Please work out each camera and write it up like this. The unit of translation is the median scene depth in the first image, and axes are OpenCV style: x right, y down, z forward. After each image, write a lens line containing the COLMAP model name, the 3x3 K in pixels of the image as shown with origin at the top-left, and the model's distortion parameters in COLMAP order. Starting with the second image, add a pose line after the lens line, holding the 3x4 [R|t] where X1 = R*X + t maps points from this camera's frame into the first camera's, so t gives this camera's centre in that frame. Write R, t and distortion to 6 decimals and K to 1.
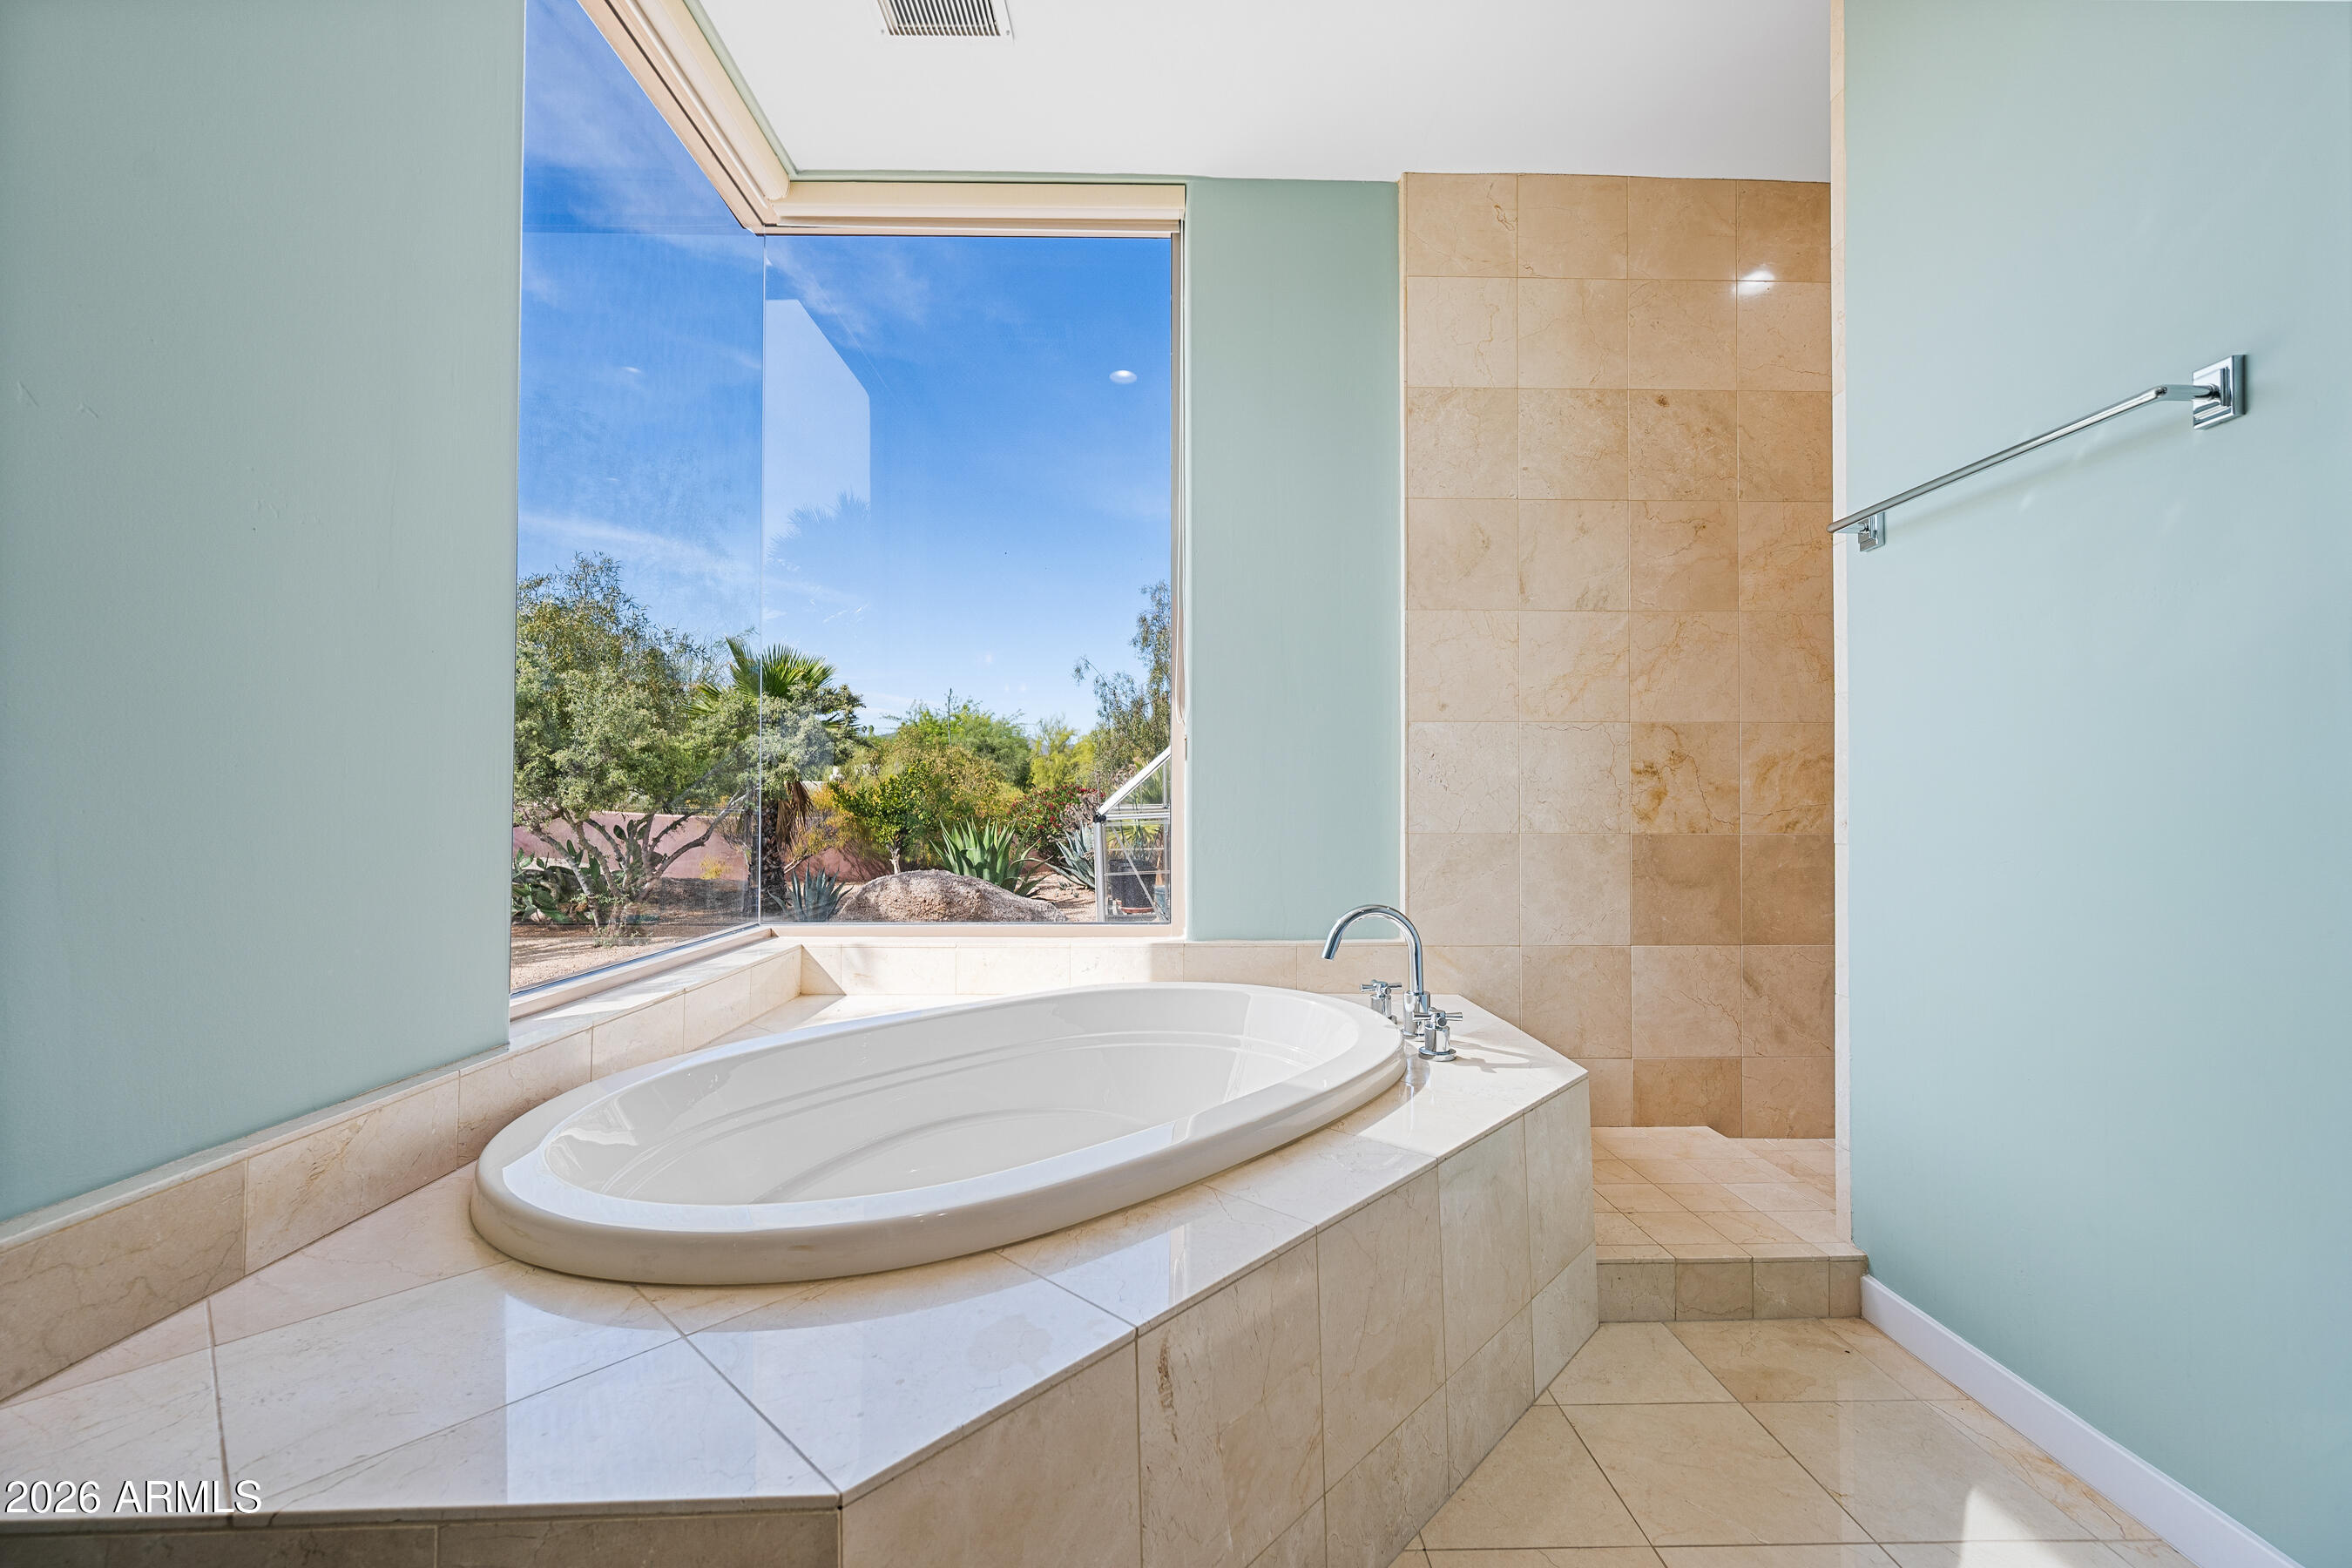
lens RADIAL K [[950.7, 0, 1179.2], [0, 950.7, 791.7], [0, 0, 1]] dist [-0.002058, 0.000145]
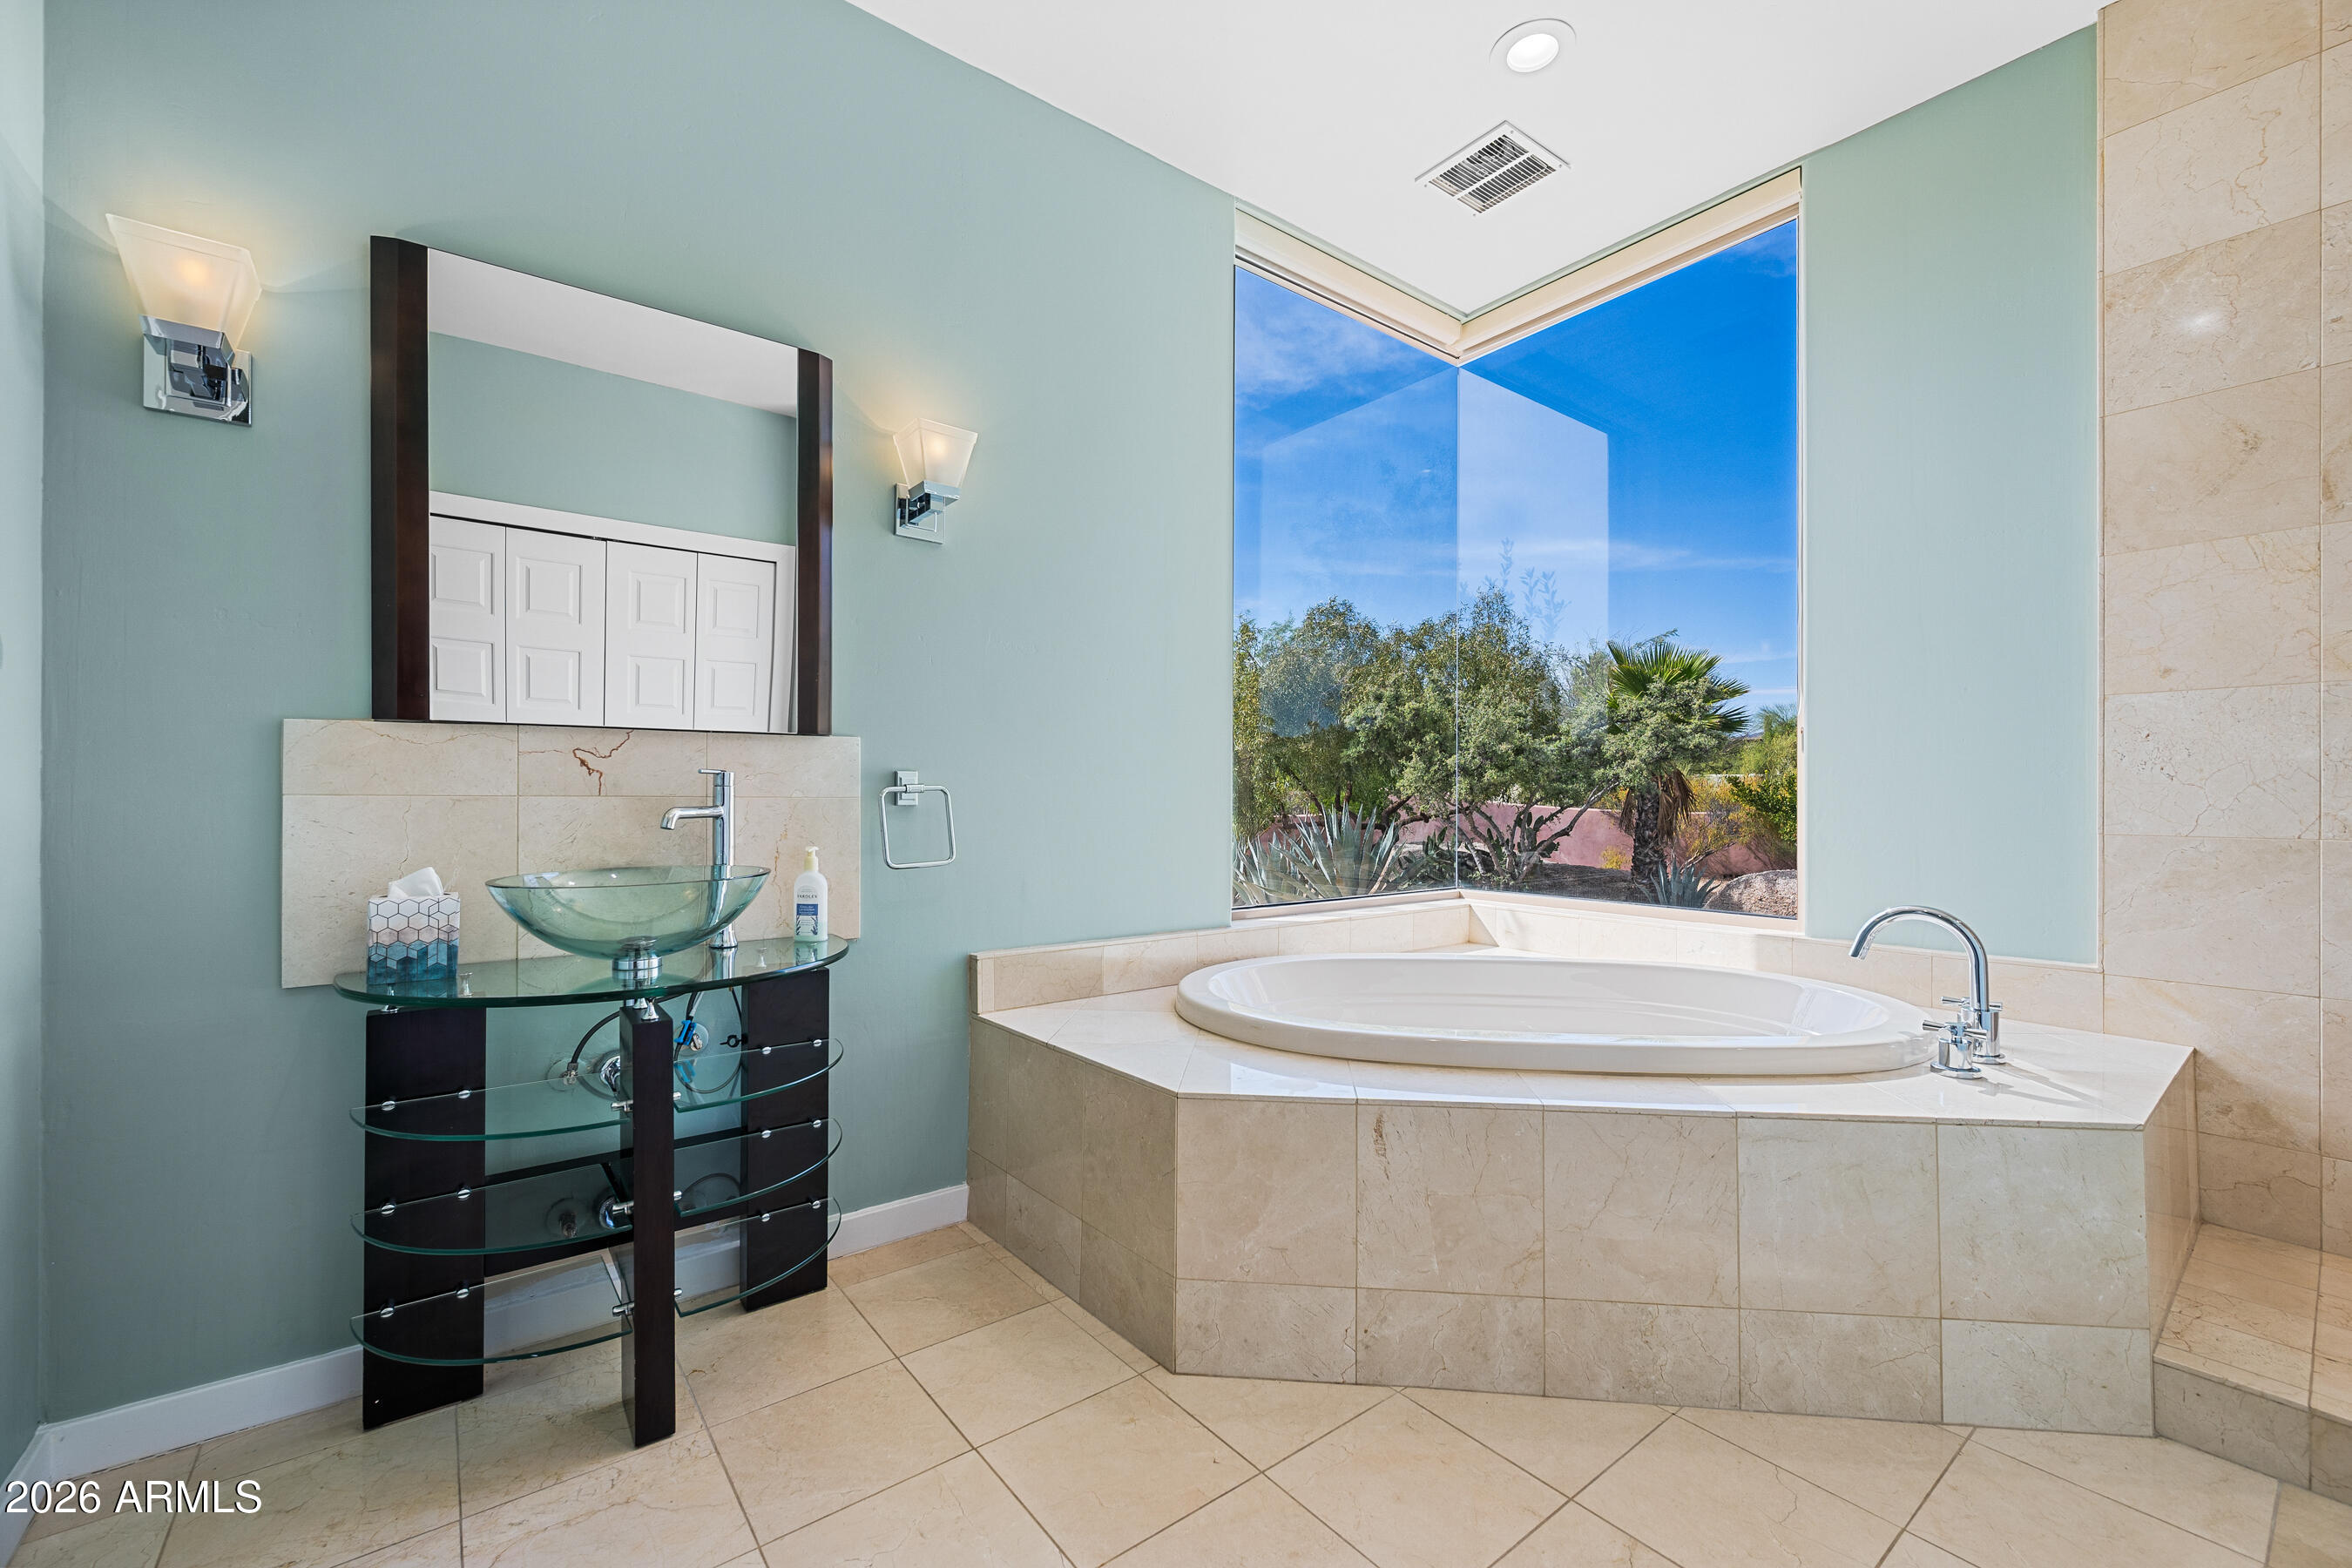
lens RADIAL K [[950.7, 0, 1179.2], [0, 950.7, 791.7], [0, 0, 1]] dist [-0.002058, 0.000145]
pose [[0.597194, -0.005921, -0.802075, 0.397440], [0.010704, 0.999943, 0.000588, -0.001057], [0.802025, -0.008937, 0.597223, -0.102240]]
